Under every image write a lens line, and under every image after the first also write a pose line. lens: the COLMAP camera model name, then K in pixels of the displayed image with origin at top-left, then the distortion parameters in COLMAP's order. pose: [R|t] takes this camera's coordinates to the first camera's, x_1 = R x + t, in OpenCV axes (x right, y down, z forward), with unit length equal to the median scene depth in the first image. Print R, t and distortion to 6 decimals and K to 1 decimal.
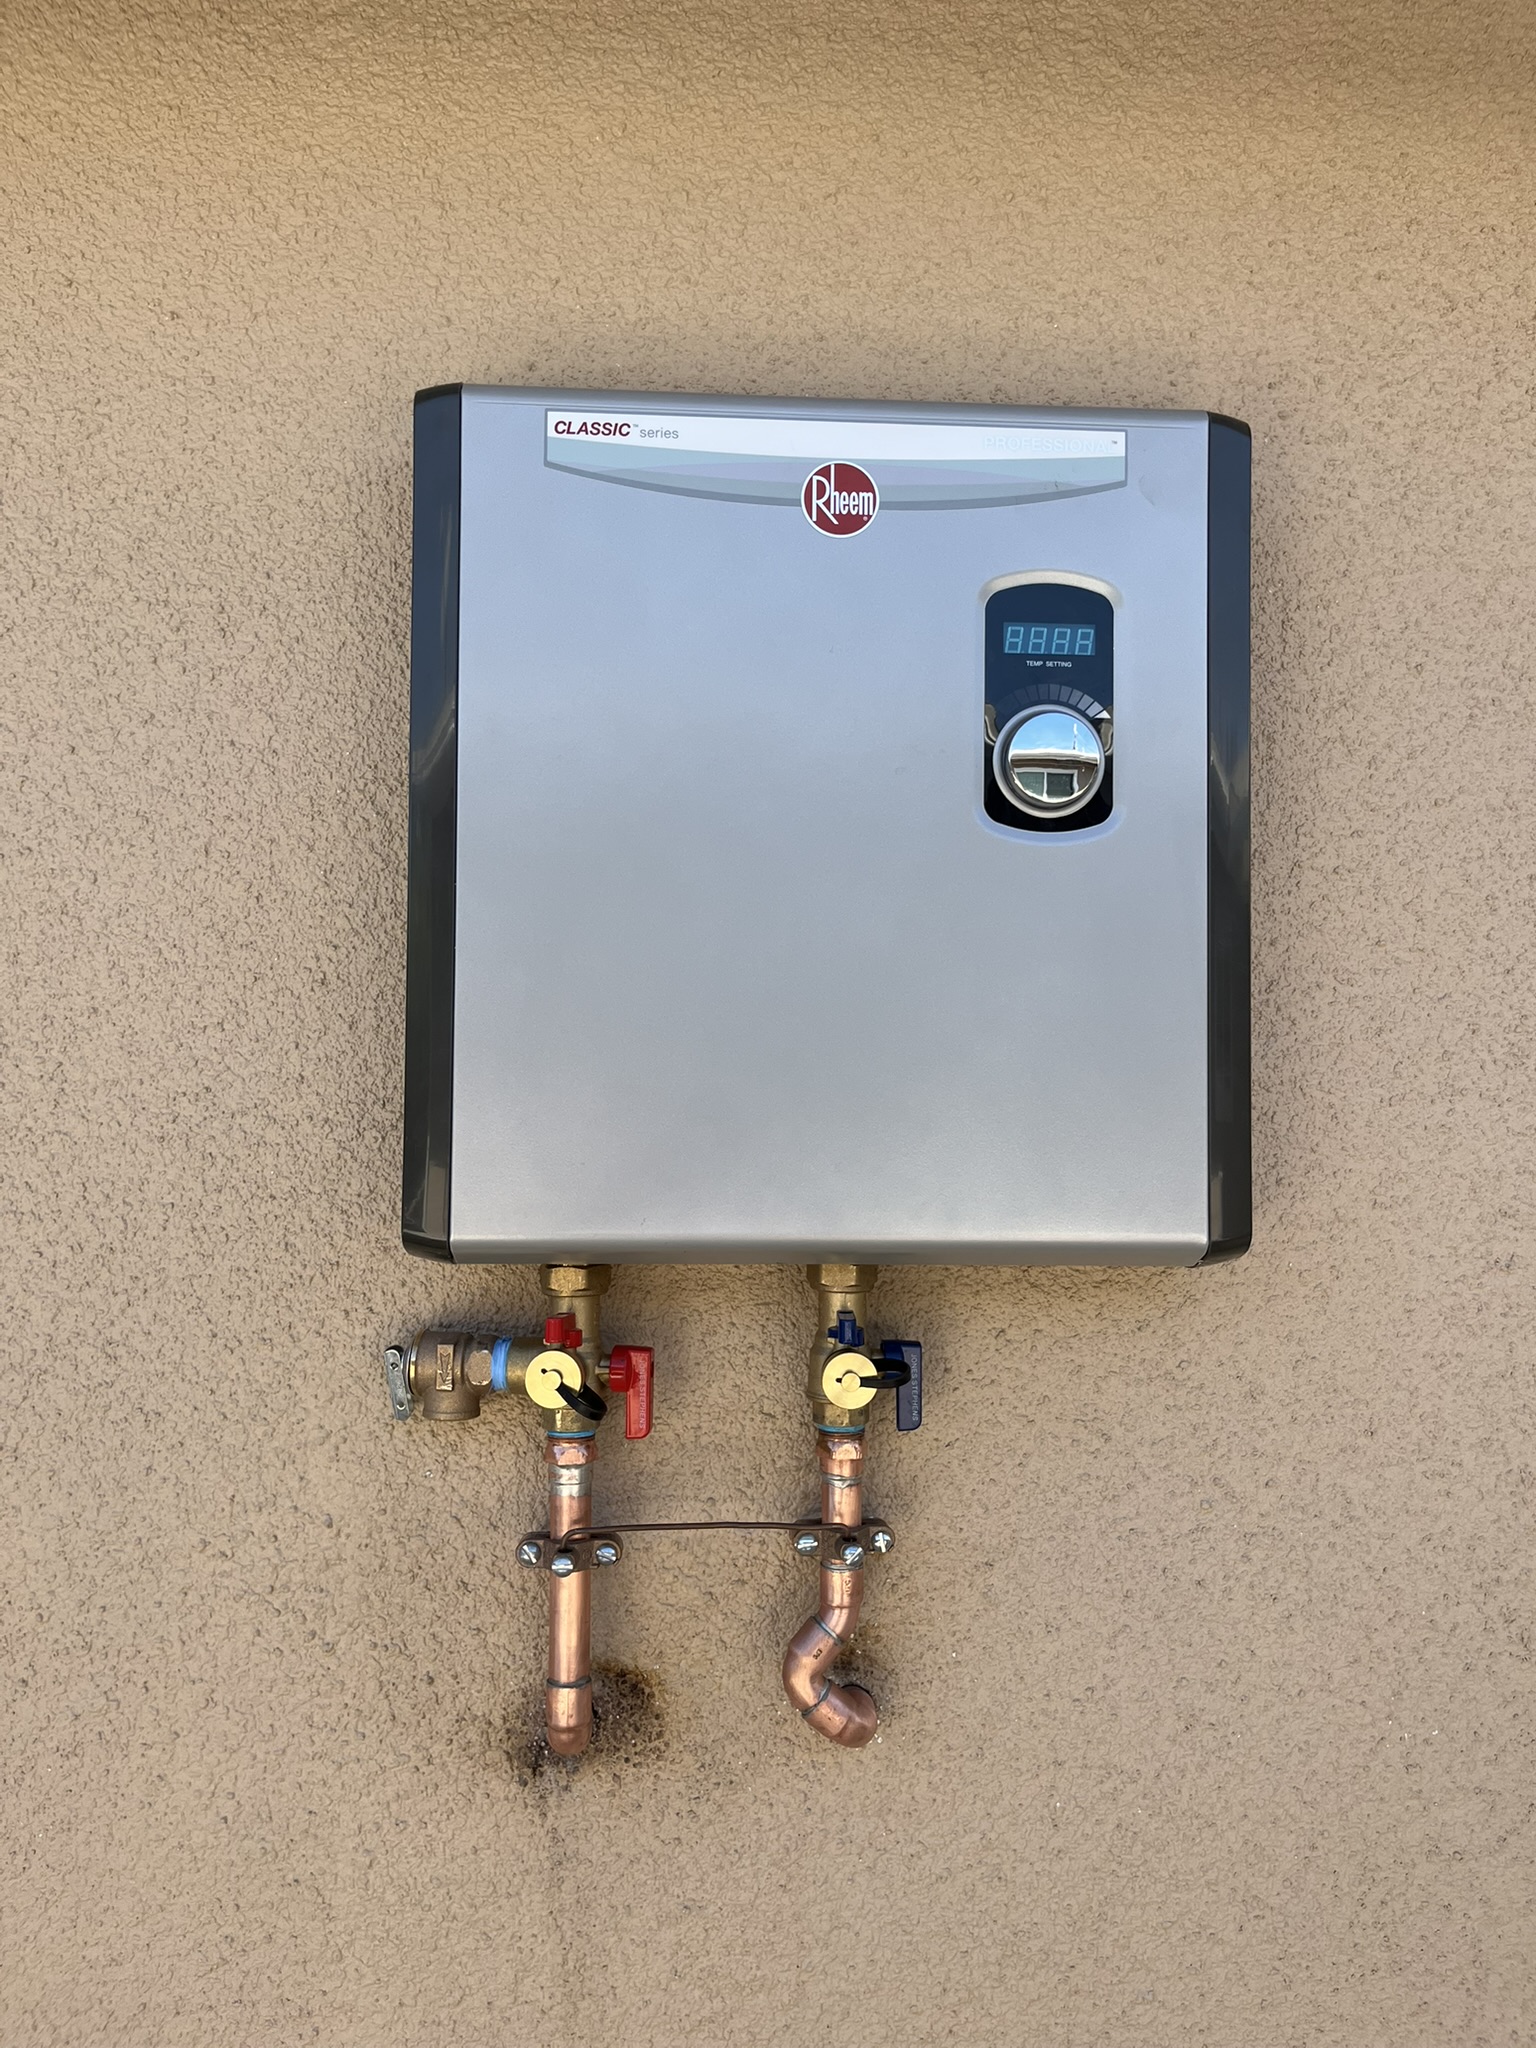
lens RADIAL K [[1571.2, 0, 762.7], [0, 1571.2, 1035.4], [0, 0, 1]] dist [0.043897, -0.062618]
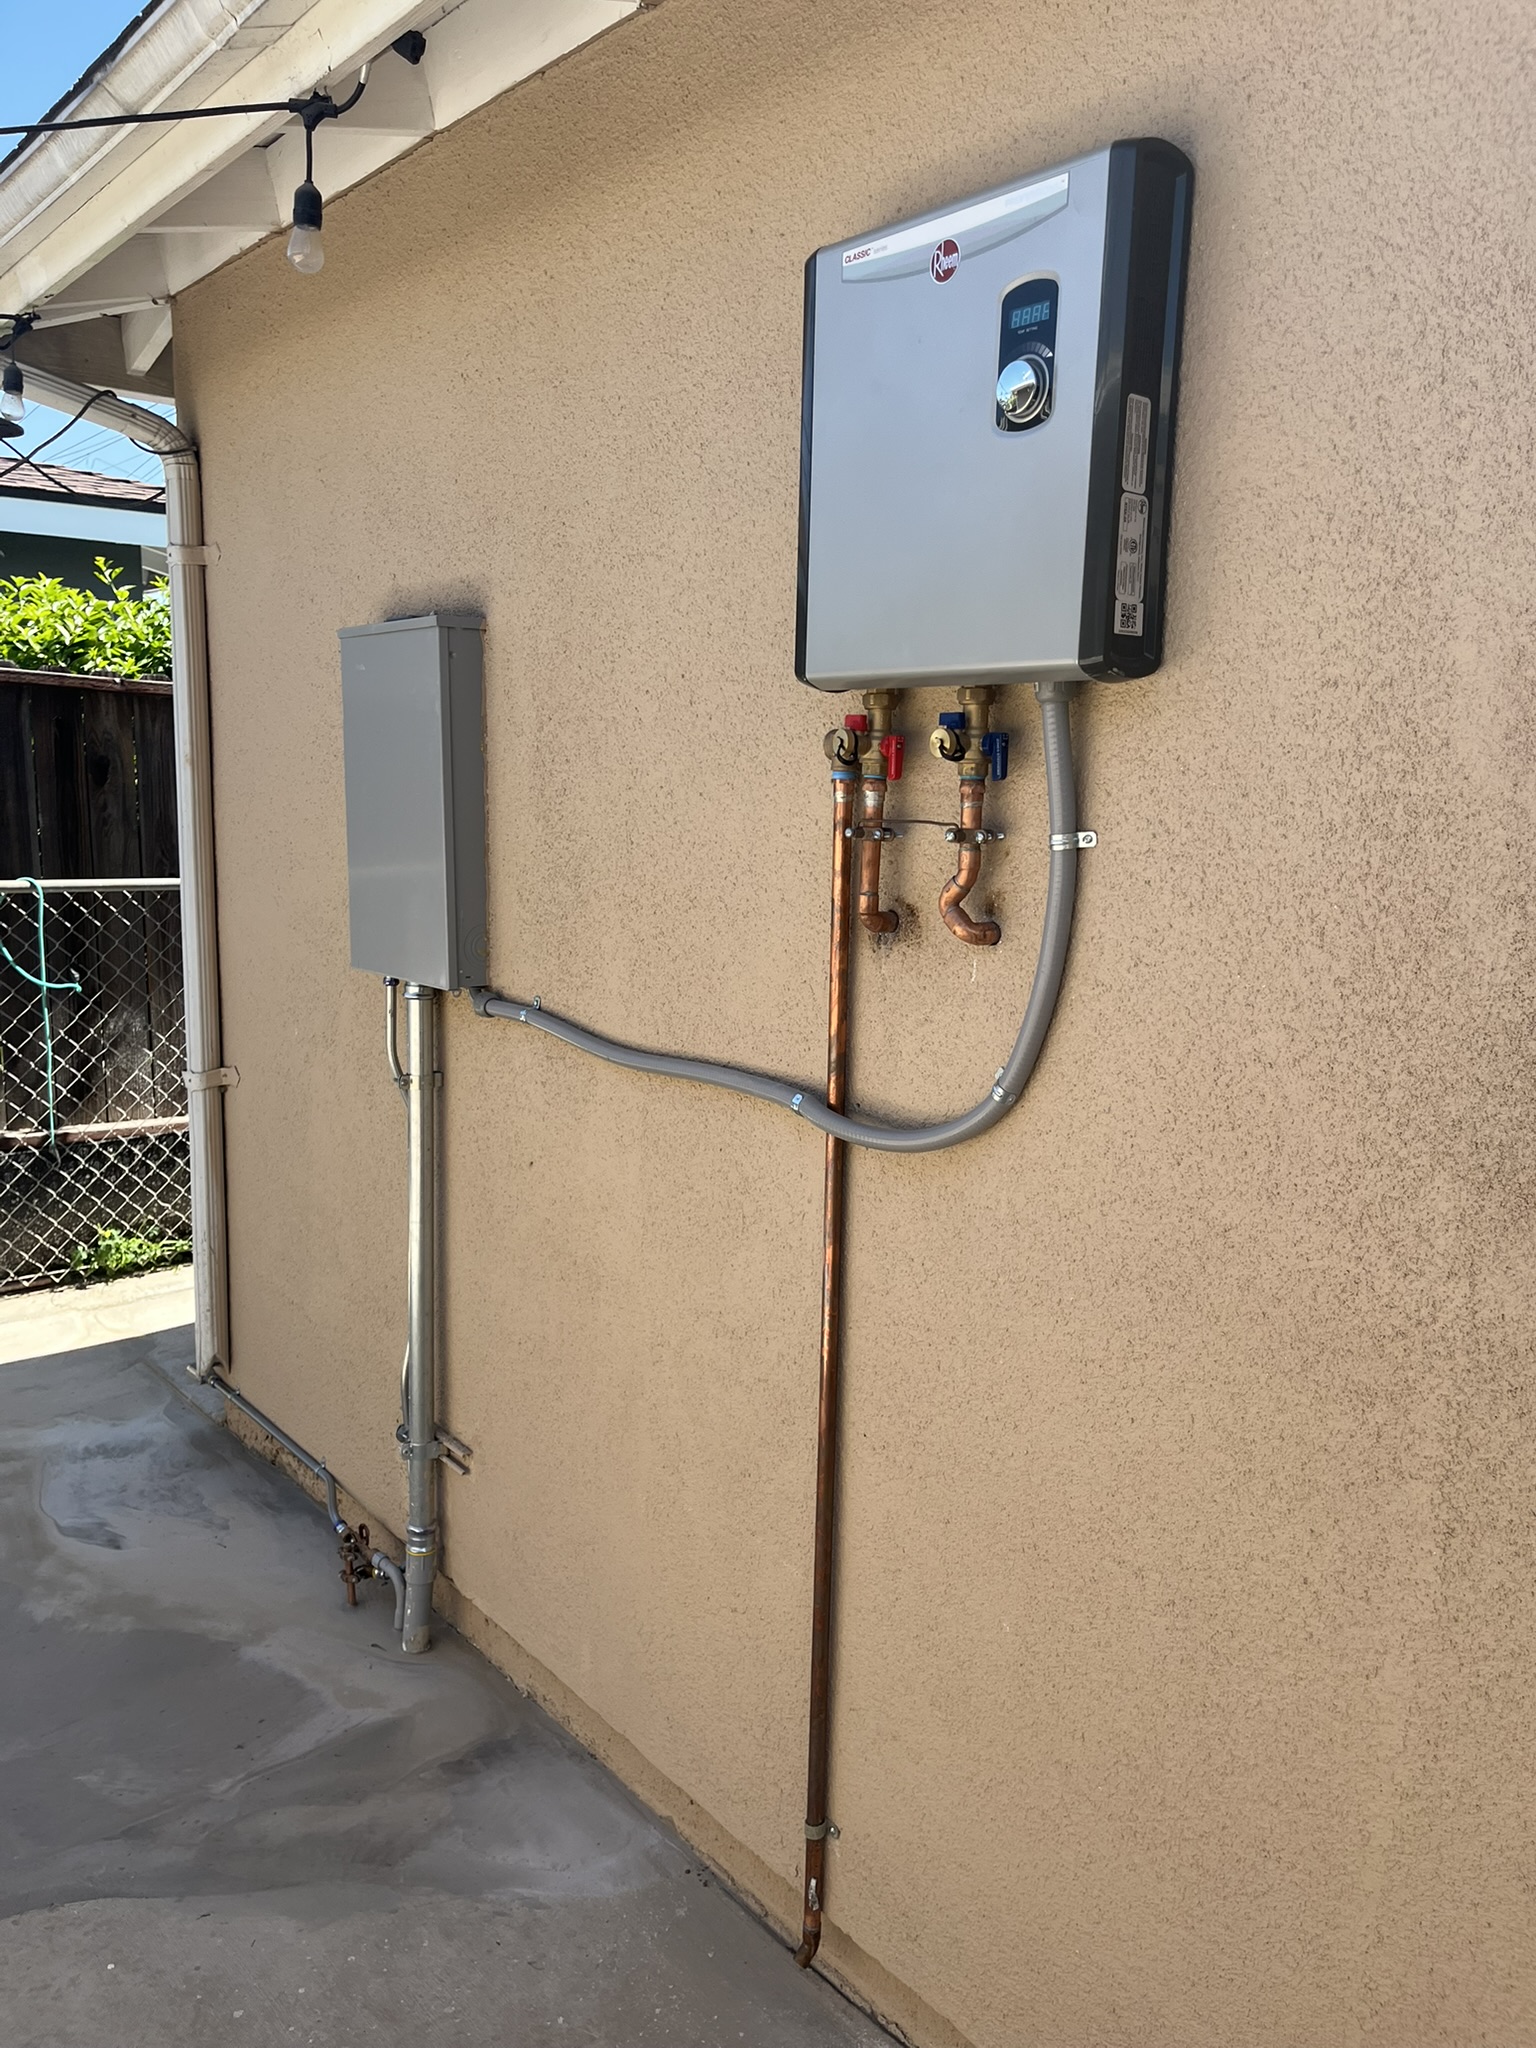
lens RADIAL K [[1571.2, 0, 762.7], [0, 1571.2, 1035.4], [0, 0, 1]] dist [0.043897, -0.062618]
pose [[0.575561, 0.139963, -0.805692, 1.412283], [0.012402, 0.983637, 0.179735, 0.199854], [0.817665, -0.113440, 0.564408, -0.300888]]
